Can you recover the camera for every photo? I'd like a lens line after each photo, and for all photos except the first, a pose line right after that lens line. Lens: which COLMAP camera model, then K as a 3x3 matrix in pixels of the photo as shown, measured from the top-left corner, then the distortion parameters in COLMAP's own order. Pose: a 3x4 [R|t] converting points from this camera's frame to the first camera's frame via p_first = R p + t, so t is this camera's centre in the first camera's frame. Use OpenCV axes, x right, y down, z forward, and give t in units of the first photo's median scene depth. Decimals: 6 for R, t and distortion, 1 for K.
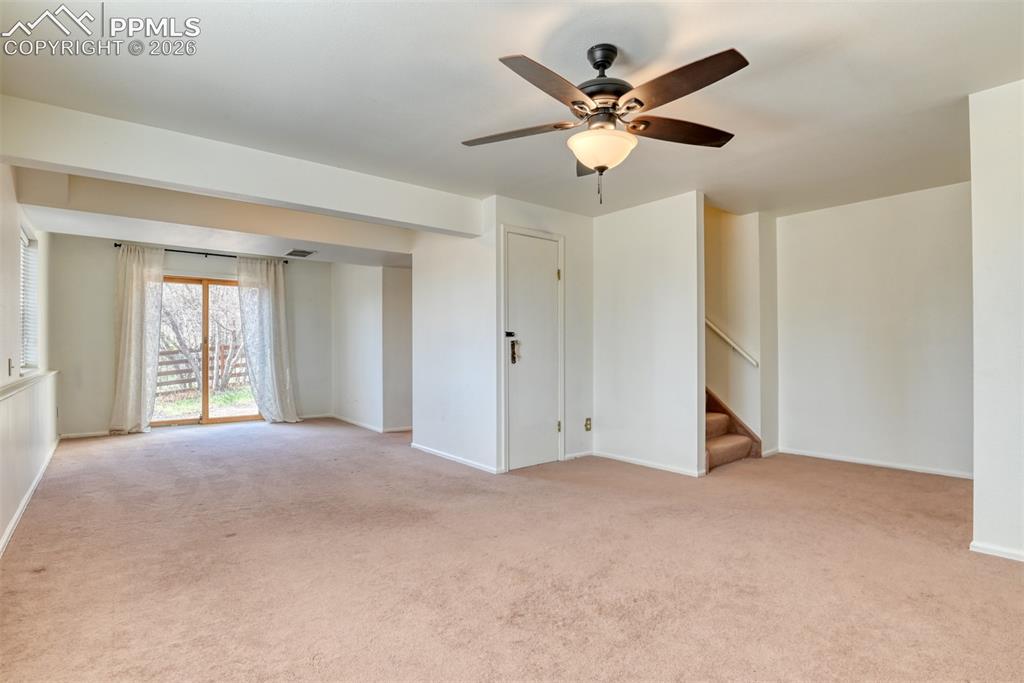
lens RADIAL K [[505.1, 0, 512.5], [0, 505.1, 345.2], [0, 0, 1]] dist [-0.022200, -0.003572]
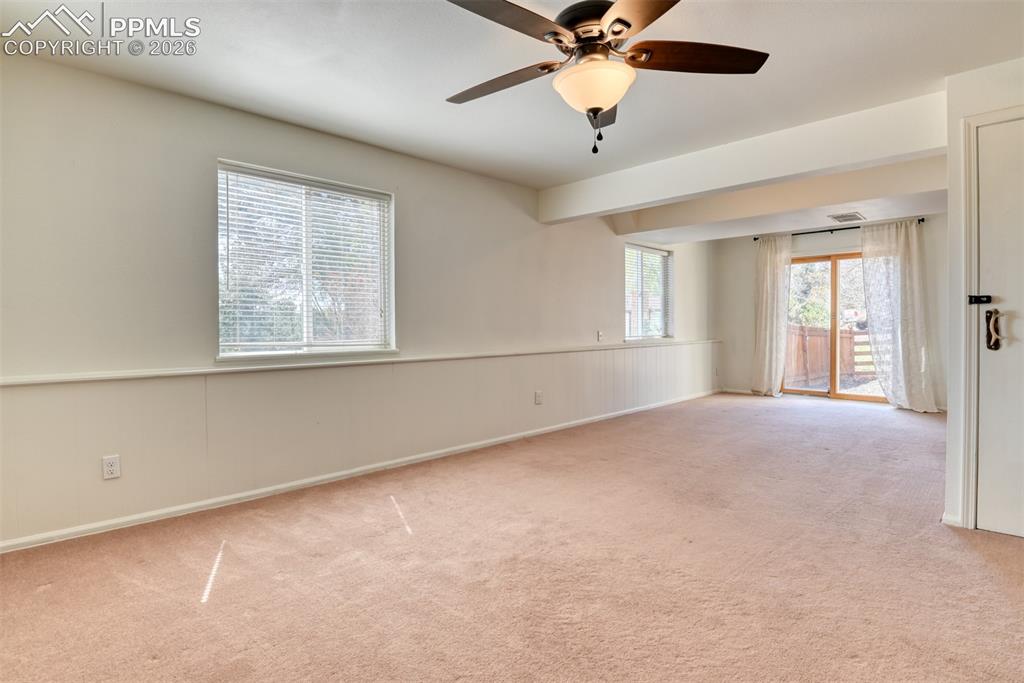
lens RADIAL K [[505.1, 0, 512.4], [0, 505.1, 334.0], [0, 0, 1]] dist [-0.022200, -0.003572]
pose [[0.096223, 0.018057, -0.995196, 0.333833], [0.010320, 0.999764, 0.019138, 0.001009], [0.995306, -0.012112, 0.096014, 0.259335]]
